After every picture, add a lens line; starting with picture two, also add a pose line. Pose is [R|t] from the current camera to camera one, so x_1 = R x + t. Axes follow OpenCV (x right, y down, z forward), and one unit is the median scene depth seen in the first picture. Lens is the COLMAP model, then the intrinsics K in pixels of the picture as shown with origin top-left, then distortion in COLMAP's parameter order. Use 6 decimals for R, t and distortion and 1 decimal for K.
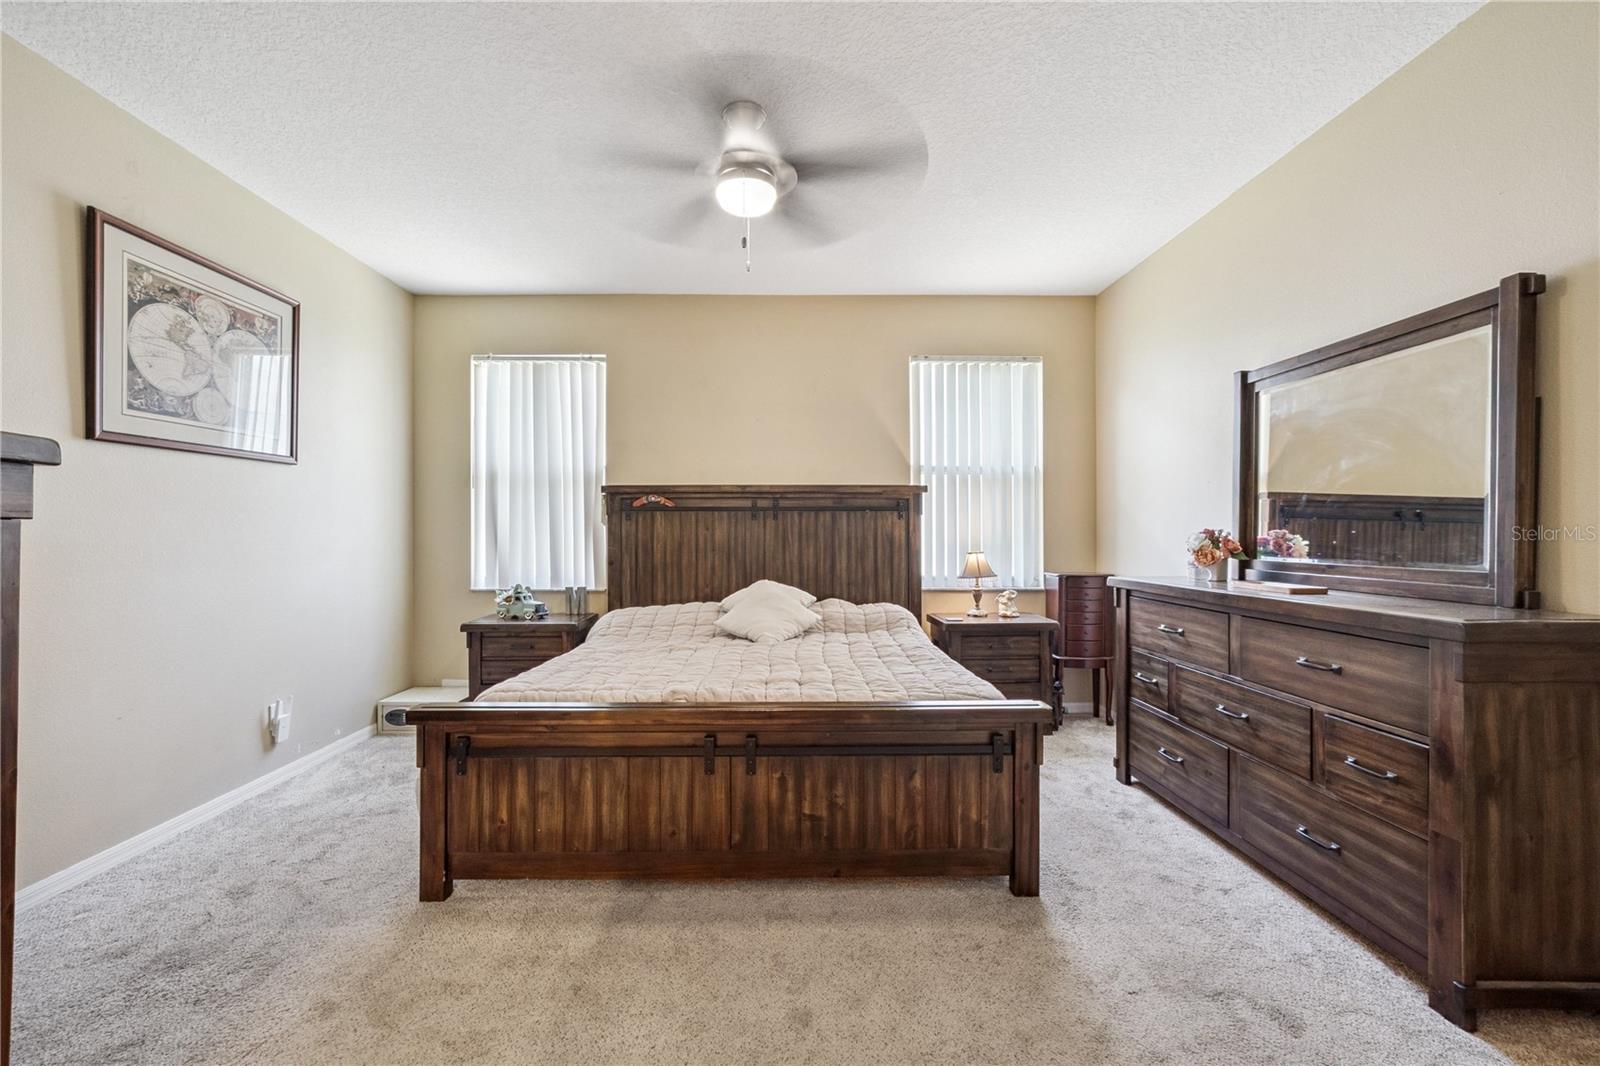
lens RADIAL K [[642.4, 0, 795.4], [0, 642.4, 525.0], [0, 0, 1]] dist [-0.006678, 0.000278]
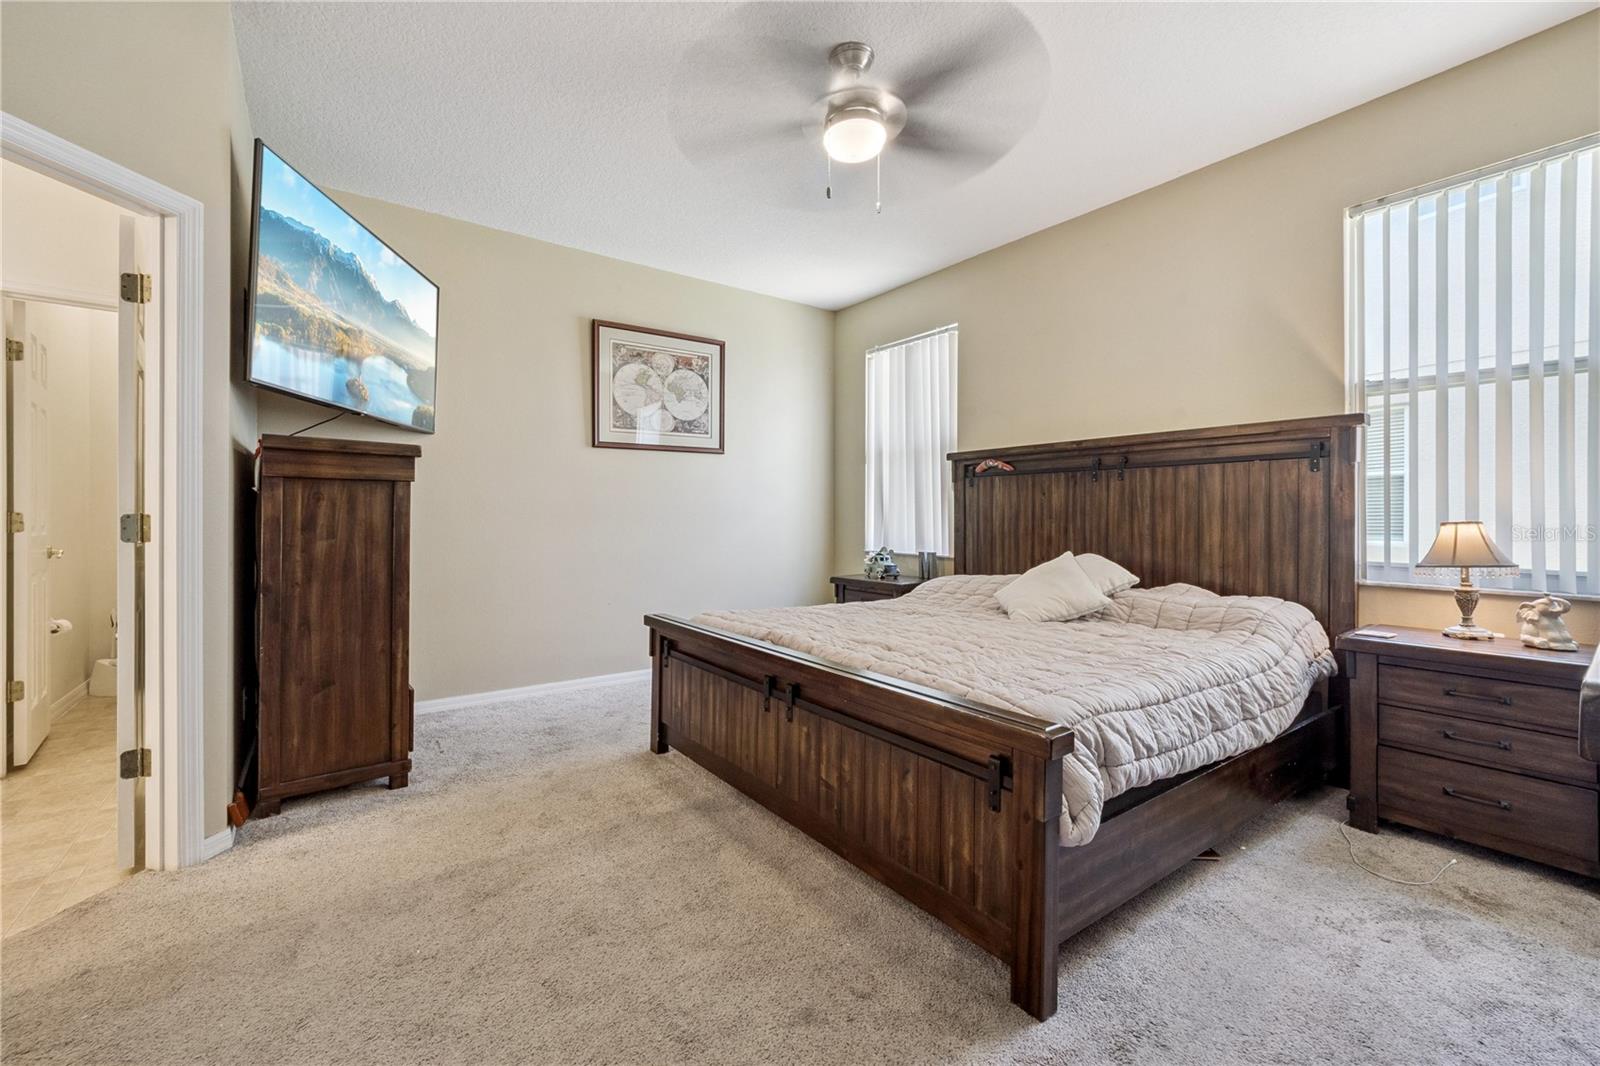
lens RADIAL K [[652.8, 0, 800.6], [0, 652.8, 508.0], [0, 0, 1]] dist [-0.008212, 0.000012]
pose [[0.582261, -0.008897, -0.812953, 0.403488], [0.006550, 0.999959, -0.006252, 0.029835], [0.812975, -0.001685, 0.582296, 0.214259]]
